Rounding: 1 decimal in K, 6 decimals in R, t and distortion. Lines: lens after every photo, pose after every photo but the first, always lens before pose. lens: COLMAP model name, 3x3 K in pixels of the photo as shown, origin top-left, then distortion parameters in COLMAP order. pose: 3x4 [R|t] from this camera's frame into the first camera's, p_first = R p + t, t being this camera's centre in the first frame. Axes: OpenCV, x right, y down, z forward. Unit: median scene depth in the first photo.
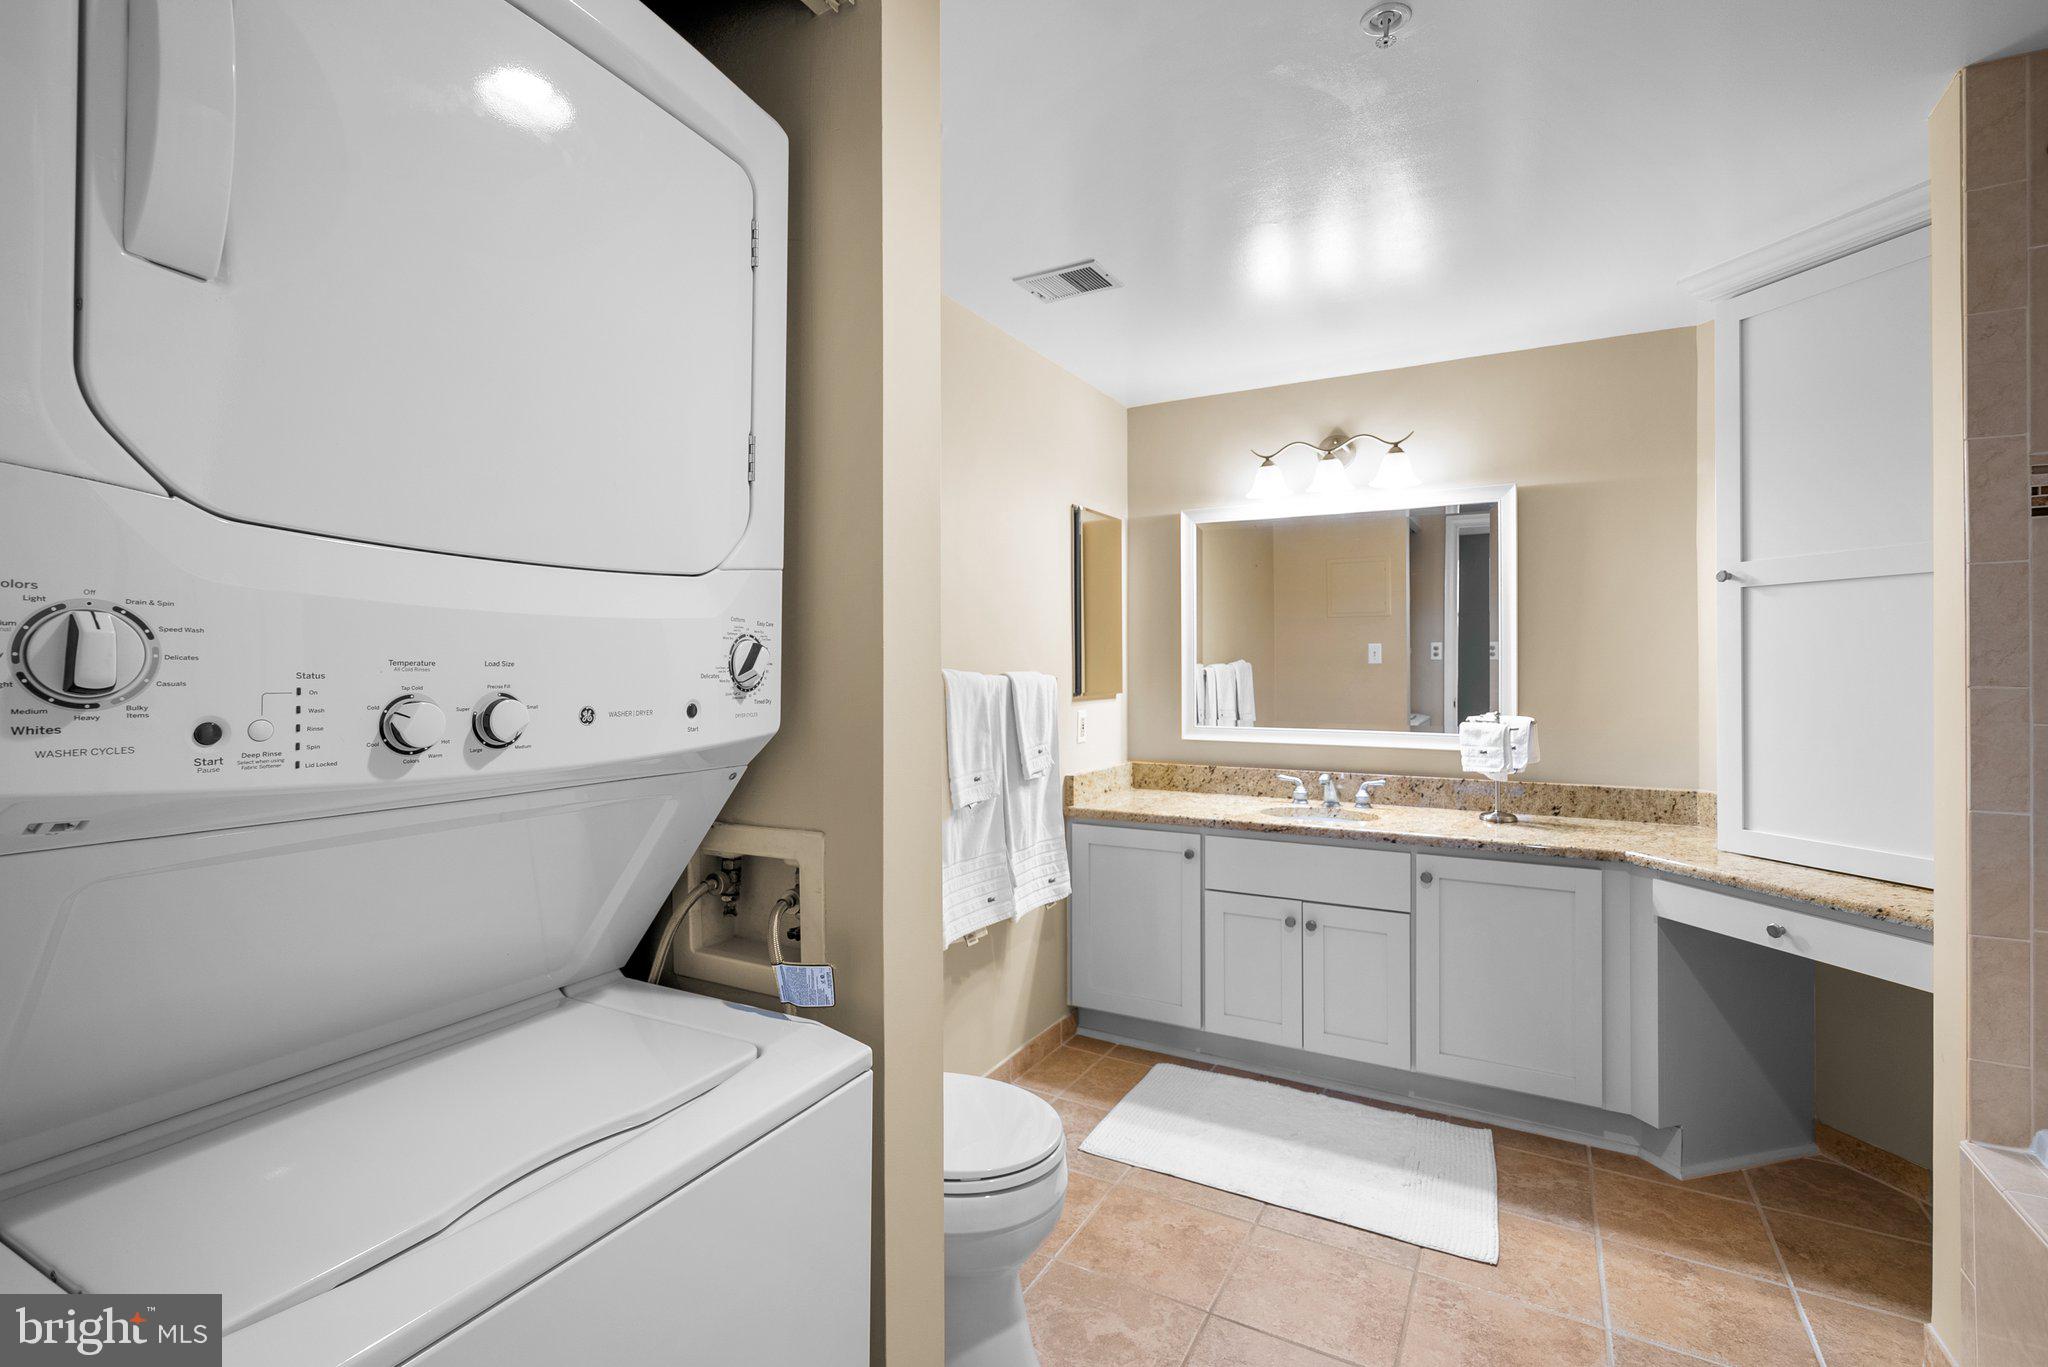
lens RADIAL K [[935.2, 0, 1016.1], [0, 935.2, 662.4], [0, 0, 1]] dist [-0.003098, 0.001547]
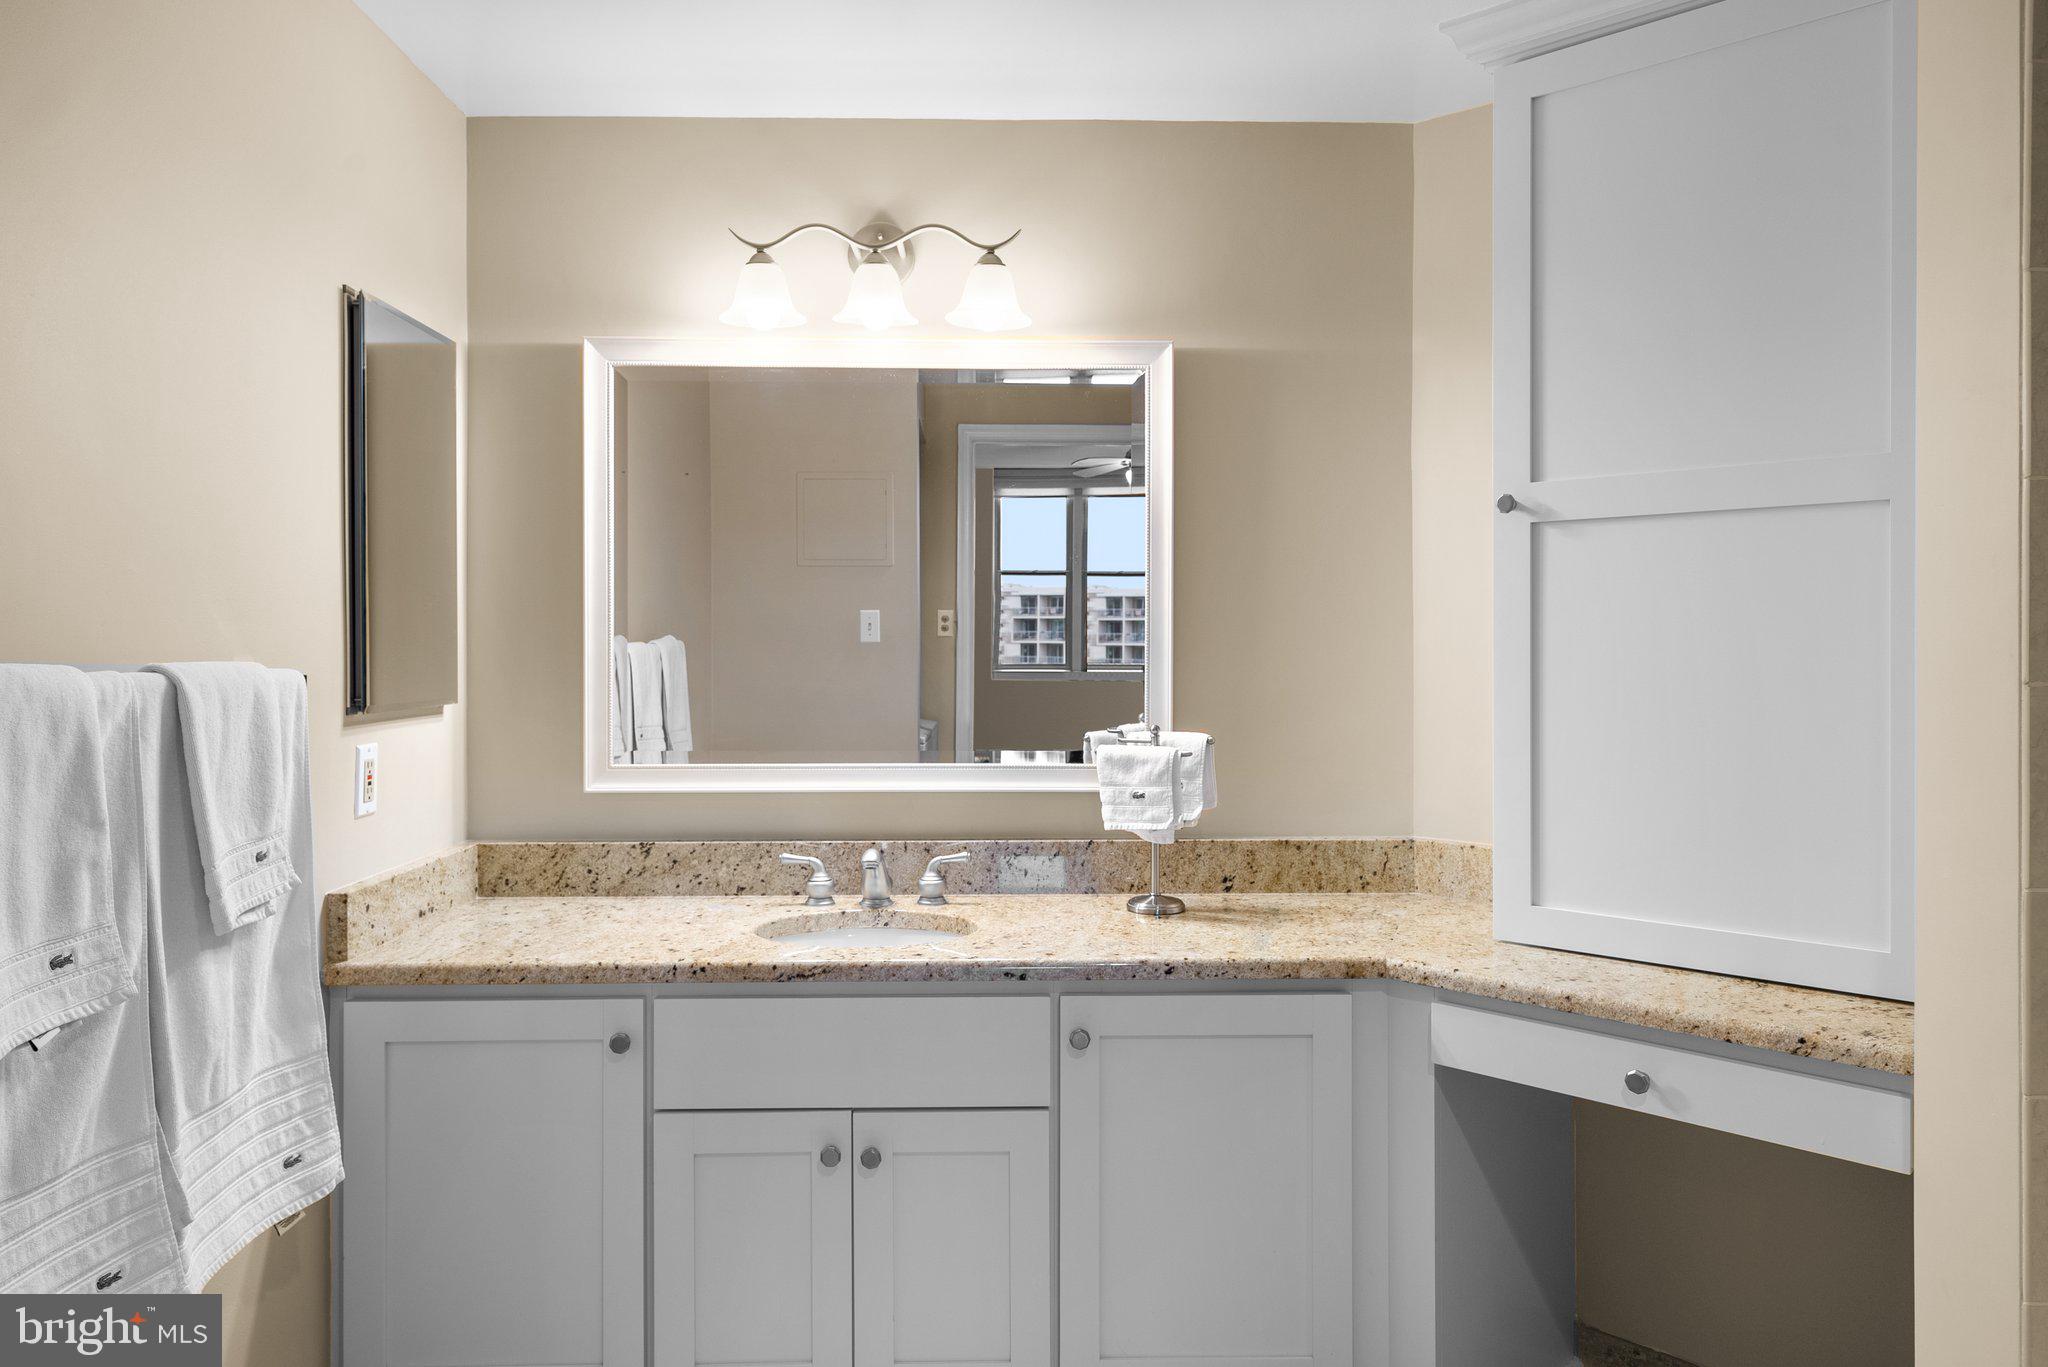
lens RADIAL K [[1371.8, 0, 1019.2], [0, 1371.8, 643.5], [0, 0, 1]] dist [0.012833, -0.003450]
pose [[0.862959, 0.000386, 0.505273, 0.007376], [-0.001861, 0.999995, 0.002414, -0.000094], [-0.505270, -0.003024, 0.862956, 0.310391]]
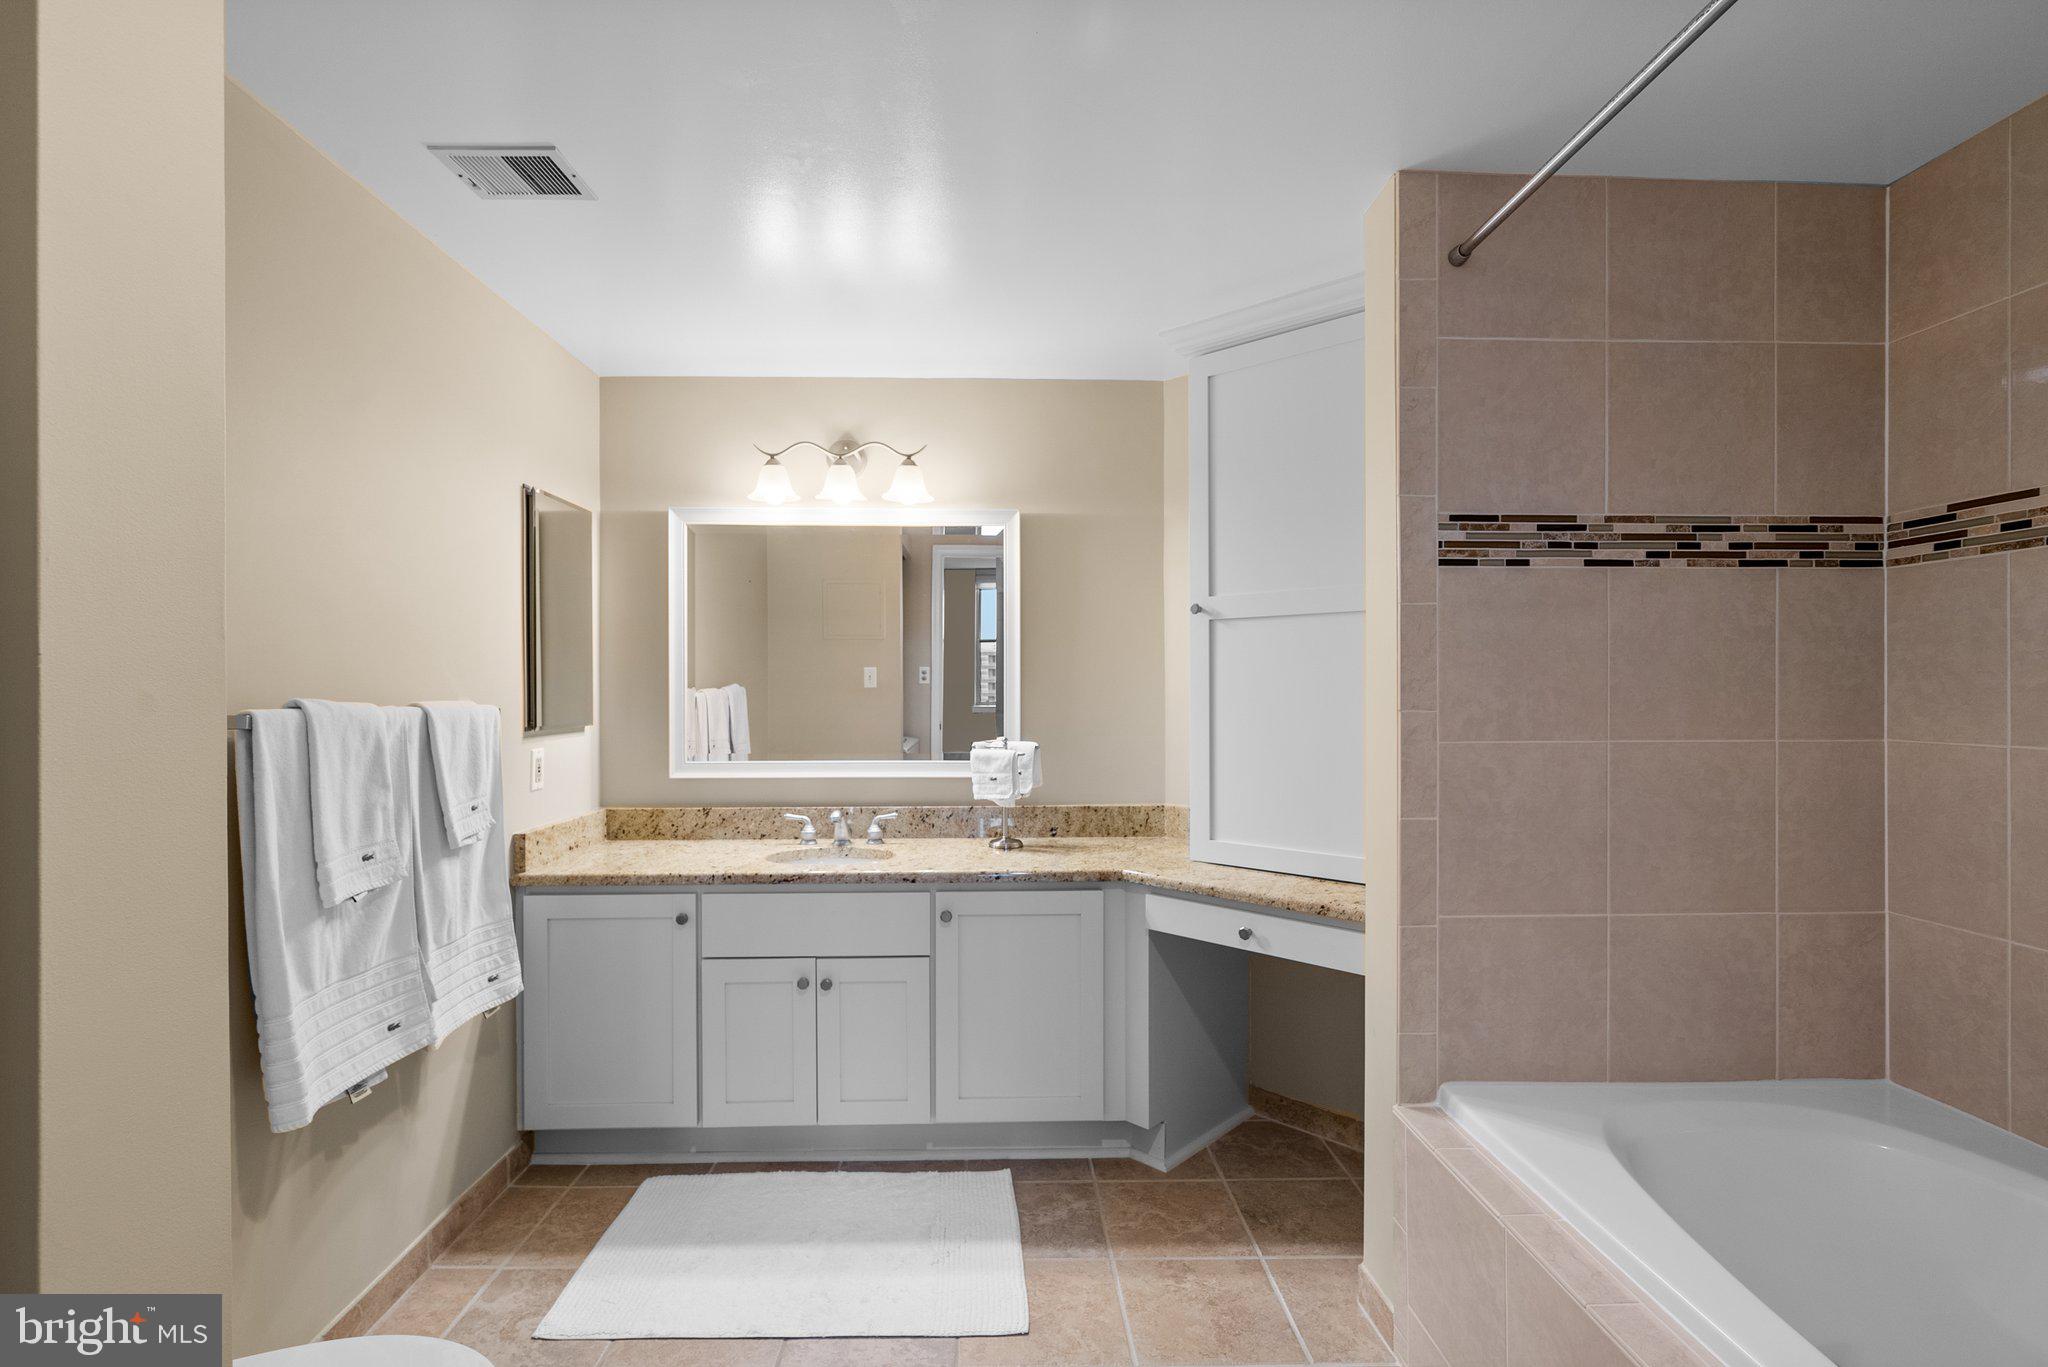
lens RADIAL K [[946.1, 0, 1019.1], [0, 946.1, 689.3], [0, 0, 1]] dist [-0.004005, 0.000329]
pose [[0.856999, -0.001431, 0.515315, 0.010005], [-0.001037, 0.999989, 0.004501, -0.002860], [-0.515316, -0.004392, 0.856989, 0.134782]]
